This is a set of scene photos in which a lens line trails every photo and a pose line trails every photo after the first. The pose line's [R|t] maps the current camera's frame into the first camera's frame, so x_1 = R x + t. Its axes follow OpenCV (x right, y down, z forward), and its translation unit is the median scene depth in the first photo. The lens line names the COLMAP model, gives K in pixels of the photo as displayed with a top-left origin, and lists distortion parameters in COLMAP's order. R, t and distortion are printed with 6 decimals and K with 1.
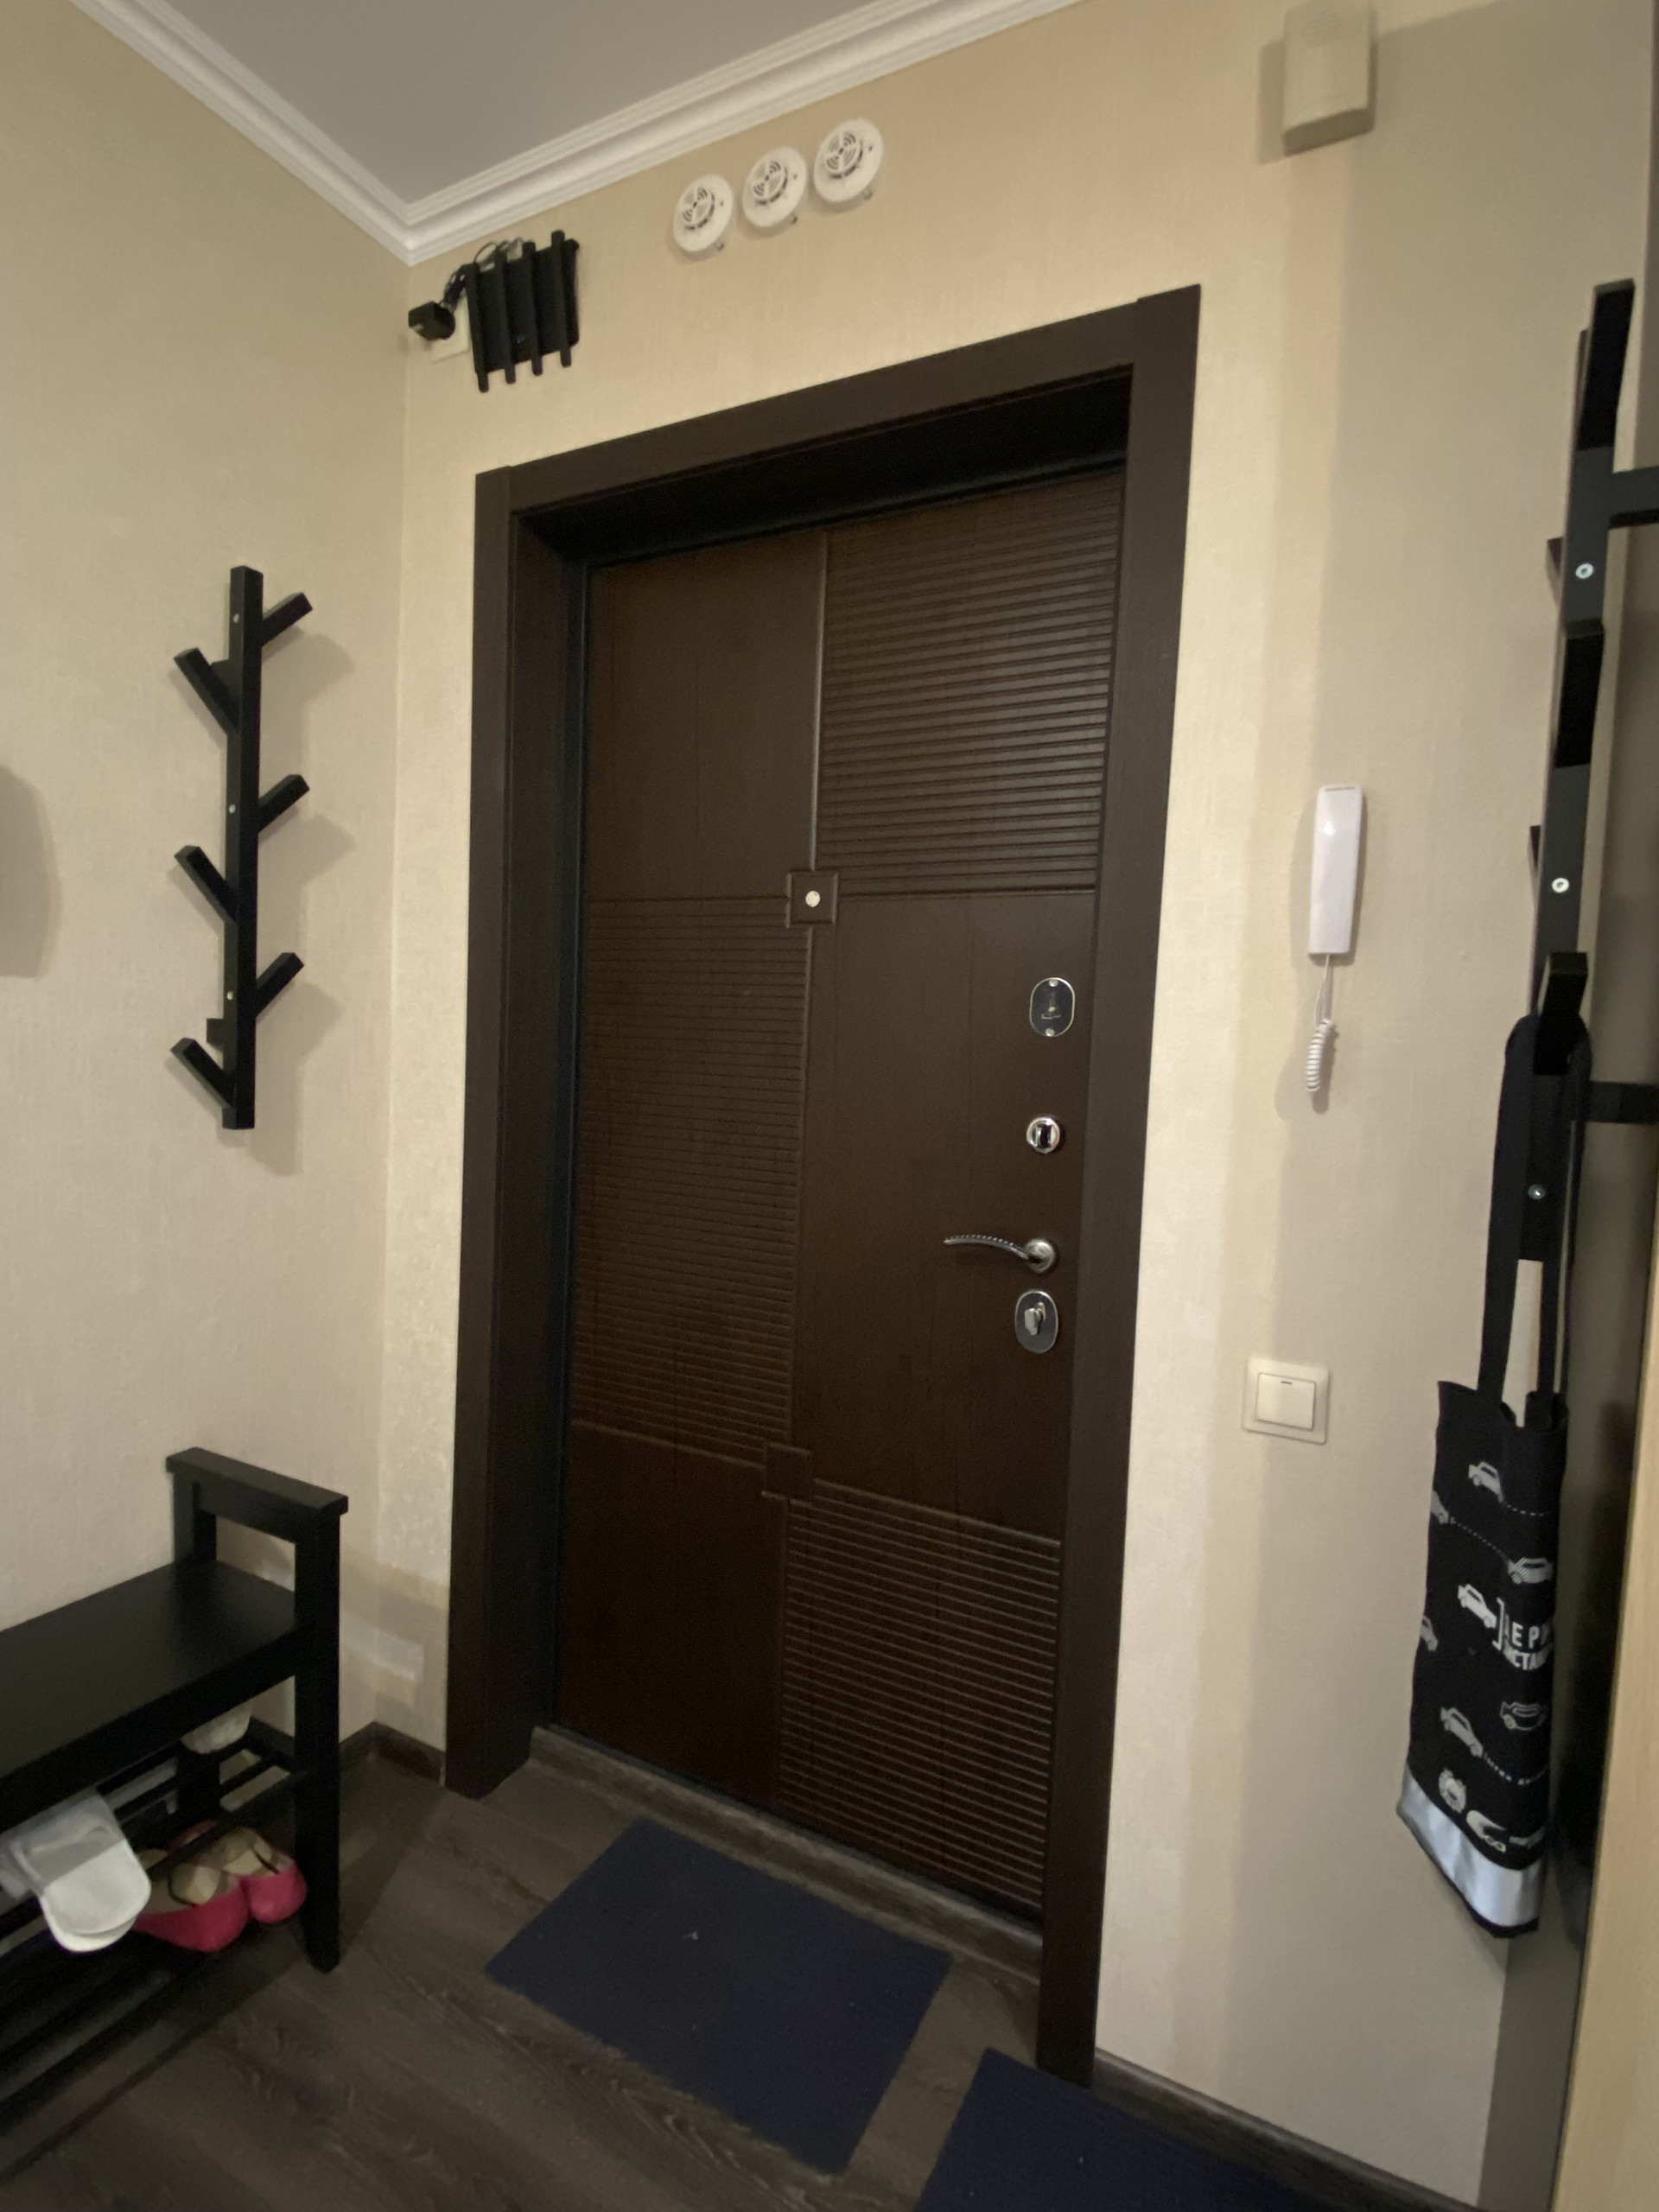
lens RADIAL K [[1074.4, 0, 829.5], [0, 1074.4, 1106.0], [0, 0, 1]] dist [0.000485, -0.000614]
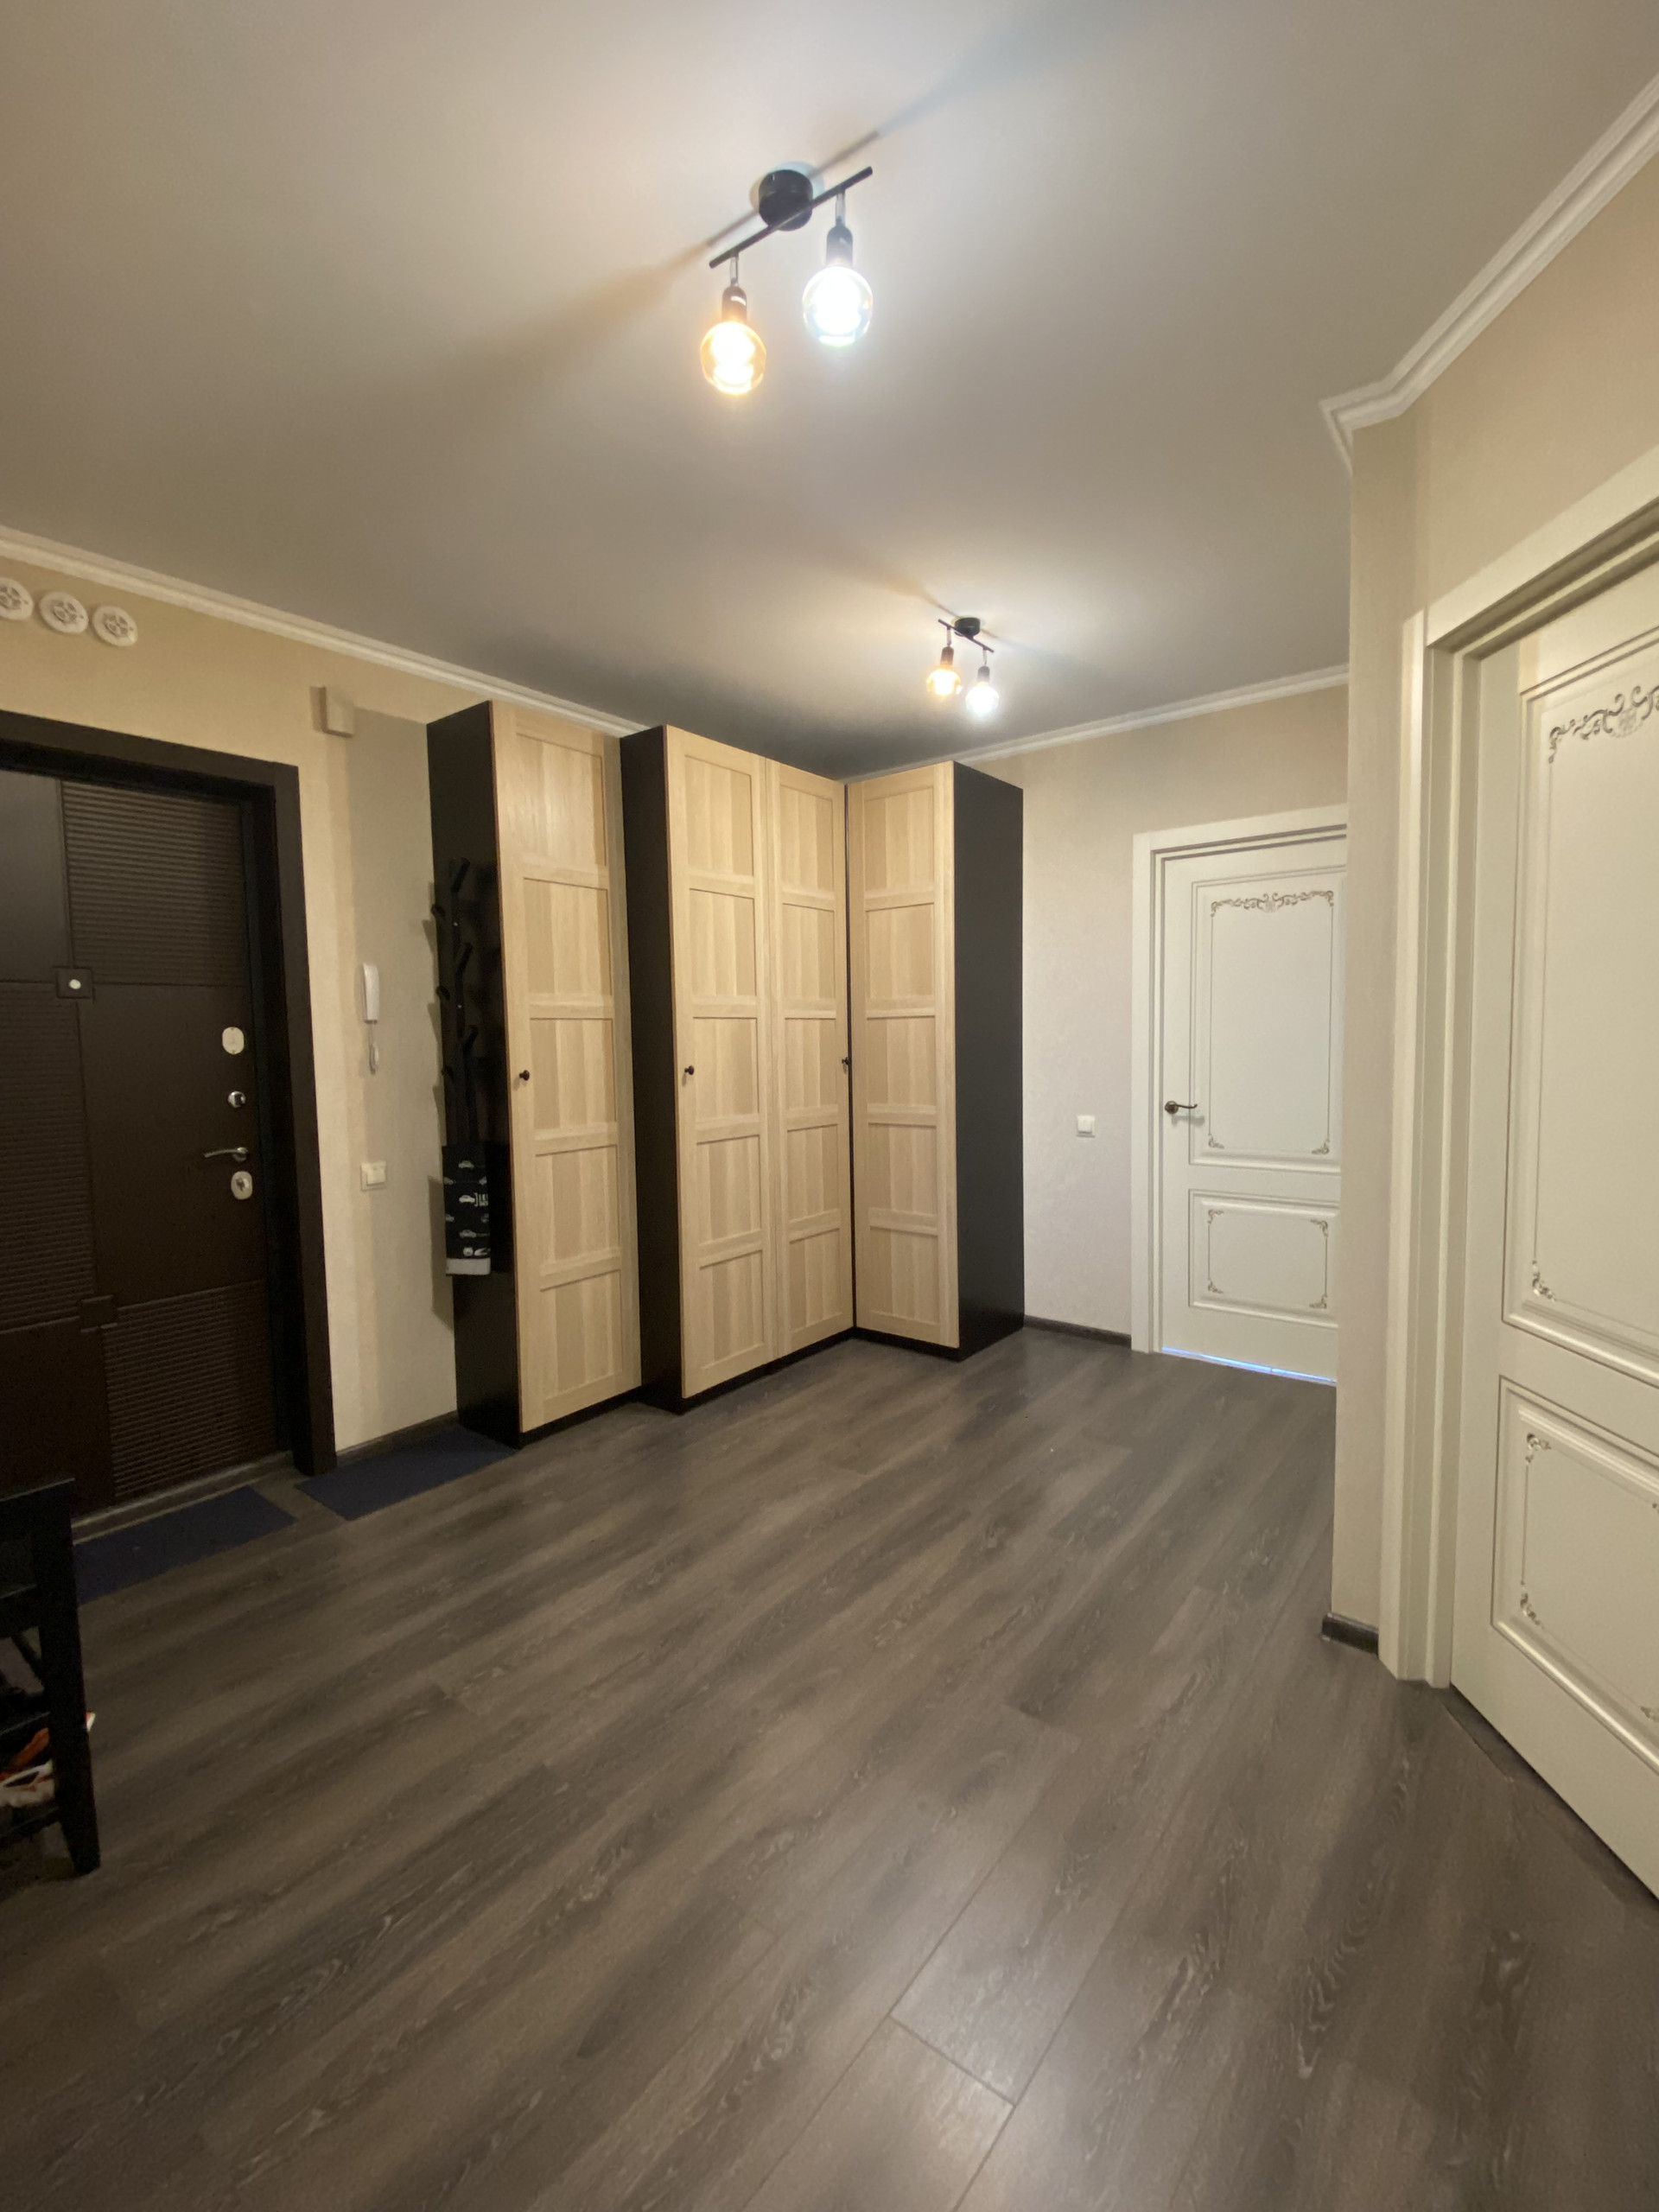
lens RADIAL K [[976.5, 0, 829.5], [0, 976.5, 1106.0], [0, 0, 1]] dist [-0.001013, -0.000036]
pose [[0.179445, -0.122836, 0.976069, -1.508269], [0.081621, 0.990612, 0.109661, -0.077931], [-0.980376, 0.059990, 0.187786, -0.548584]]
